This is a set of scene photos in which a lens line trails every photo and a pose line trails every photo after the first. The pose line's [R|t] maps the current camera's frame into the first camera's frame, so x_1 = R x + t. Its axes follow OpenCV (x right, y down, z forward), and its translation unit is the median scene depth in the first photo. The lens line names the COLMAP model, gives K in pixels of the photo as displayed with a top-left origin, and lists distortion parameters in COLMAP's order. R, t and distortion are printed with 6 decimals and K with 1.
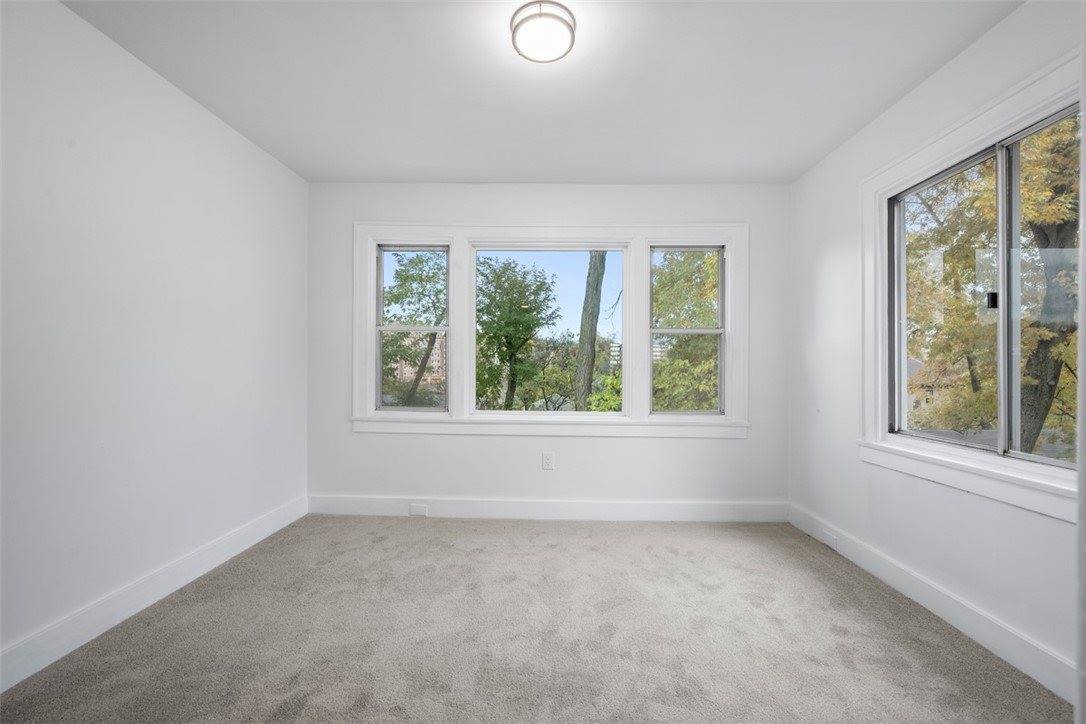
lens RADIAL K [[433.2, 0, 546.8], [0, 433.2, 359.7], [0, 0, 1]] dist [-0.002397, -0.000539]
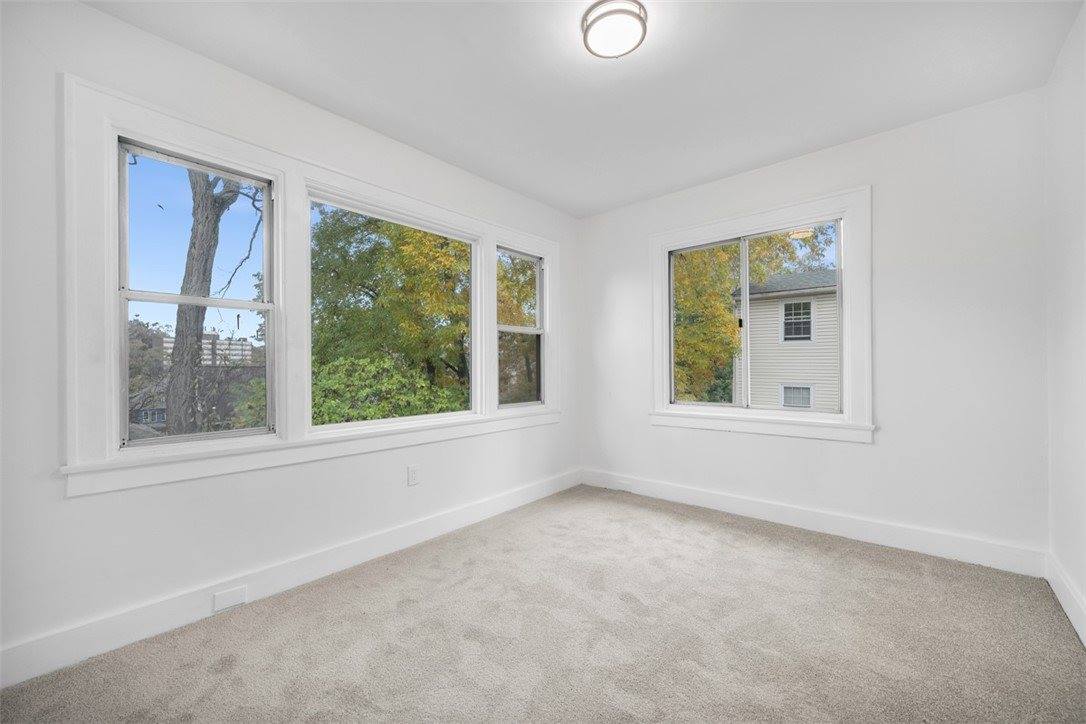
lens RADIAL K [[433.2, 0, 542.4], [0, 433.2, 363.8], [0, 0, 1]] dist [-0.002397, -0.000539]
pose [[0.638812, -0.008131, 0.769320, -0.575043], [0.005578, 0.999967, 0.005937, 0.015688], [-0.769342, 0.000499, 0.638836, 0.318927]]
